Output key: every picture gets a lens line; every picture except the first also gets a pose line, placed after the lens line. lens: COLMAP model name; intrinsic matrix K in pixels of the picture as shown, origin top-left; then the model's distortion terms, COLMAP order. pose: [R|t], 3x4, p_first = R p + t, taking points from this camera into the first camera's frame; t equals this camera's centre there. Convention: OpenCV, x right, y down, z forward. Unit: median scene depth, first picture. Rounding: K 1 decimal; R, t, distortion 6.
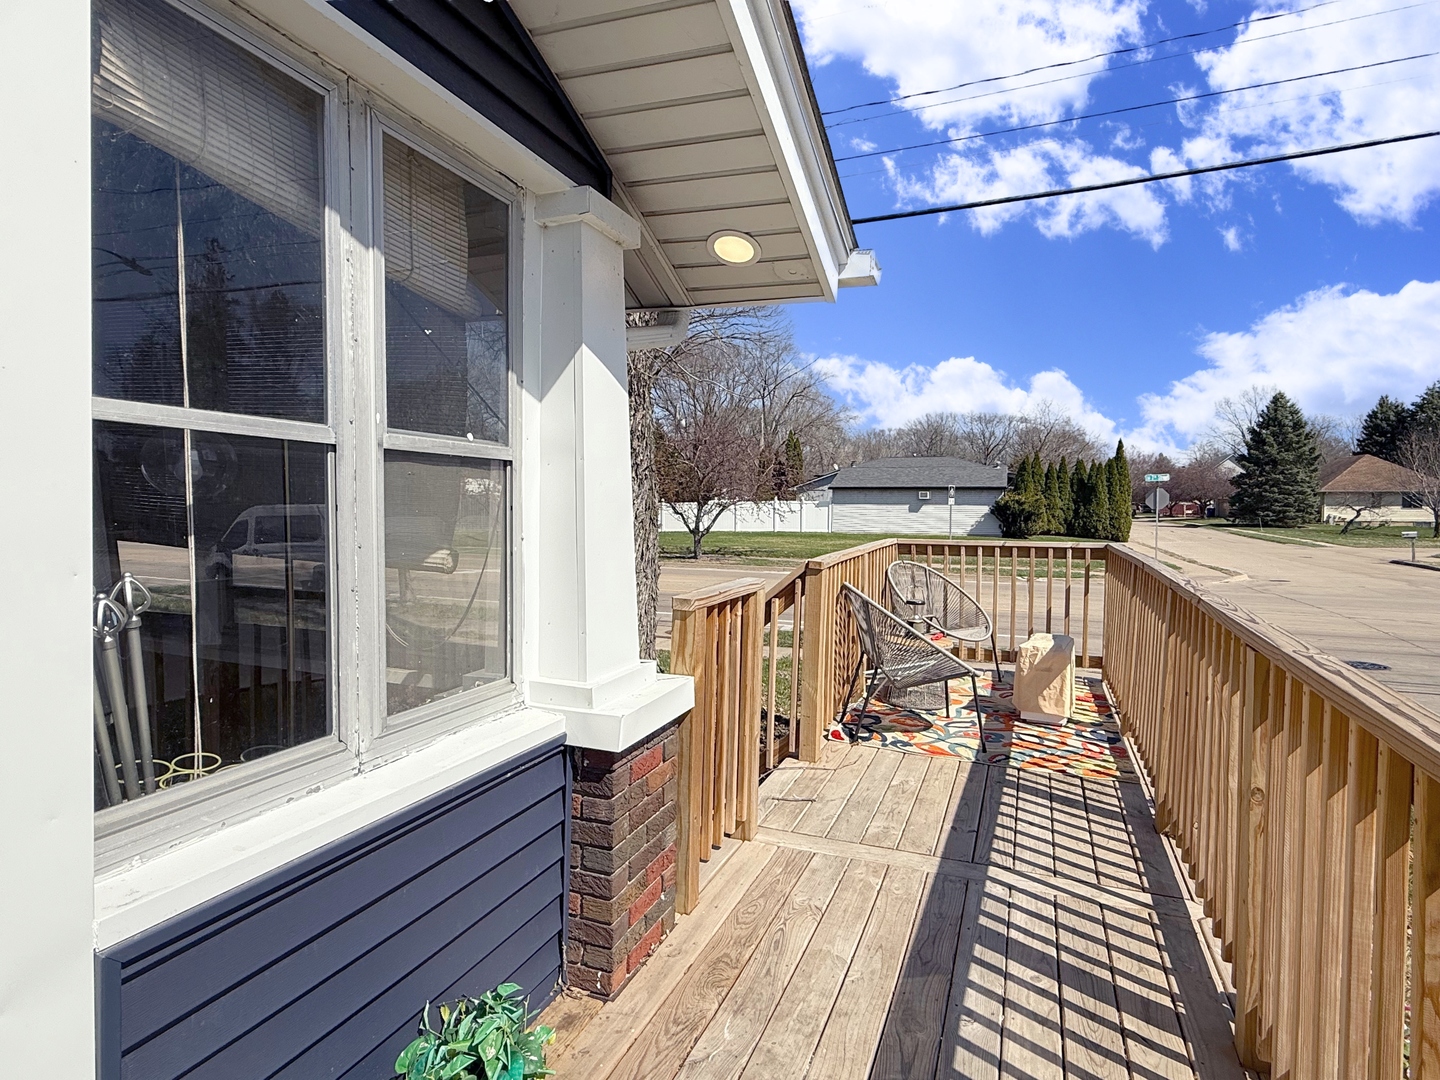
lens RADIAL K [[770.3, 0, 720.0], [0, 770.3, 540.0], [0, 0, 1]] dist [-0.000581, 0.000208]
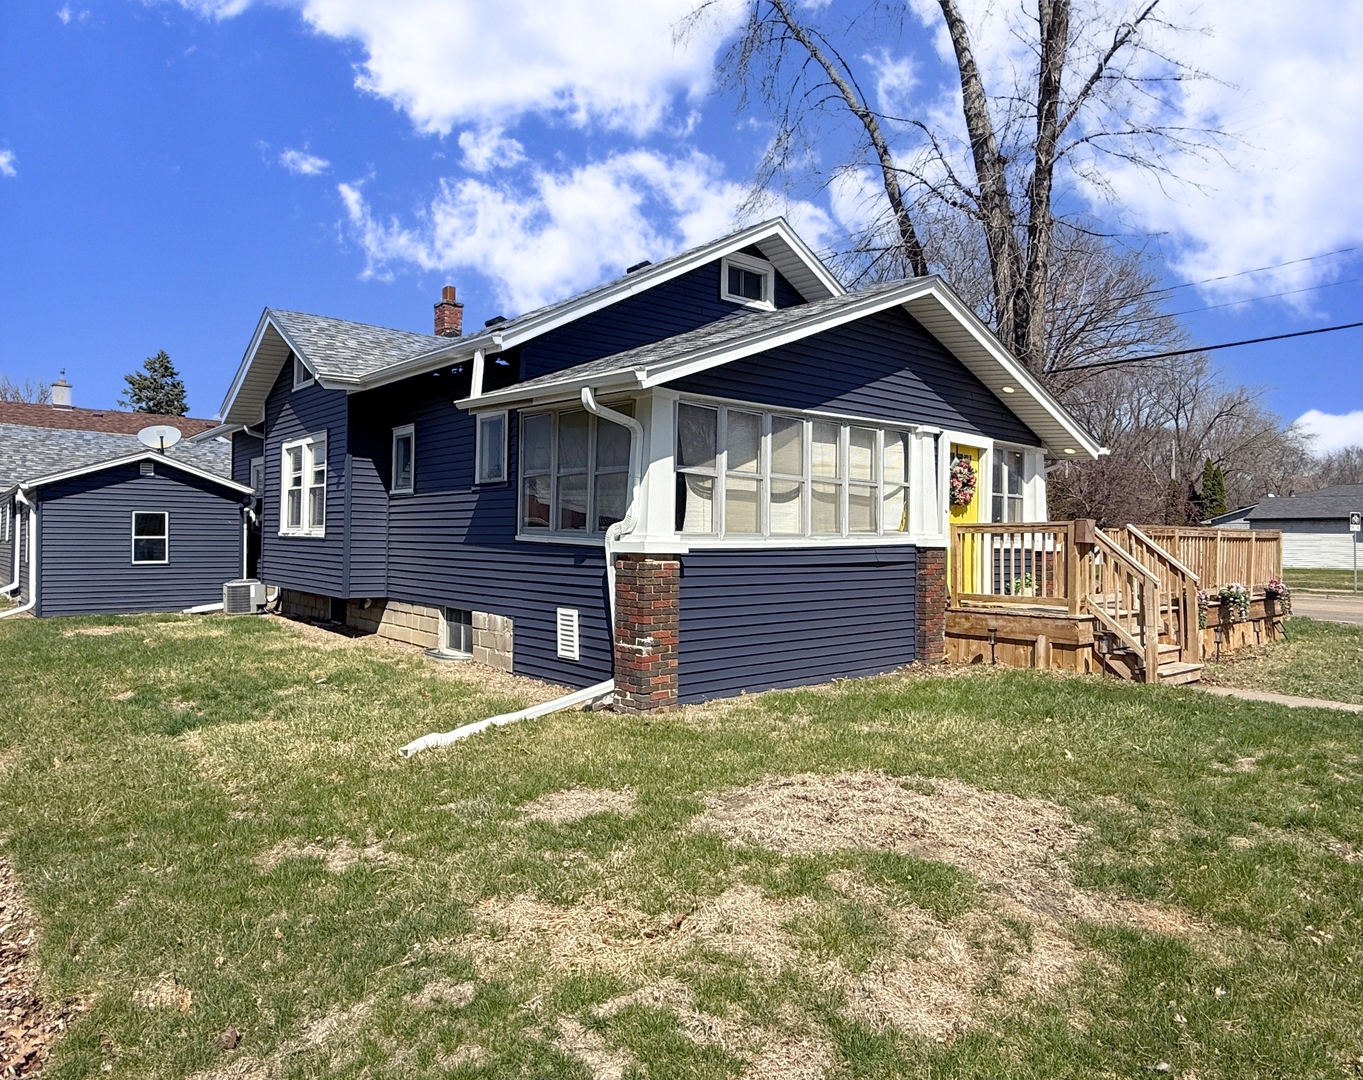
lens RADIAL K [[866.3, 0, 681.5], [0, 866.3, 540.0], [0, 0, 1]] dist [-0.000530, -0.000017]
pose [[0.888258, -0.005275, -0.459315, 0.392369], [-0.020804, 0.998446, -0.051699, 0.554957], [0.458874, 0.055478, 0.886767, -5.485809]]
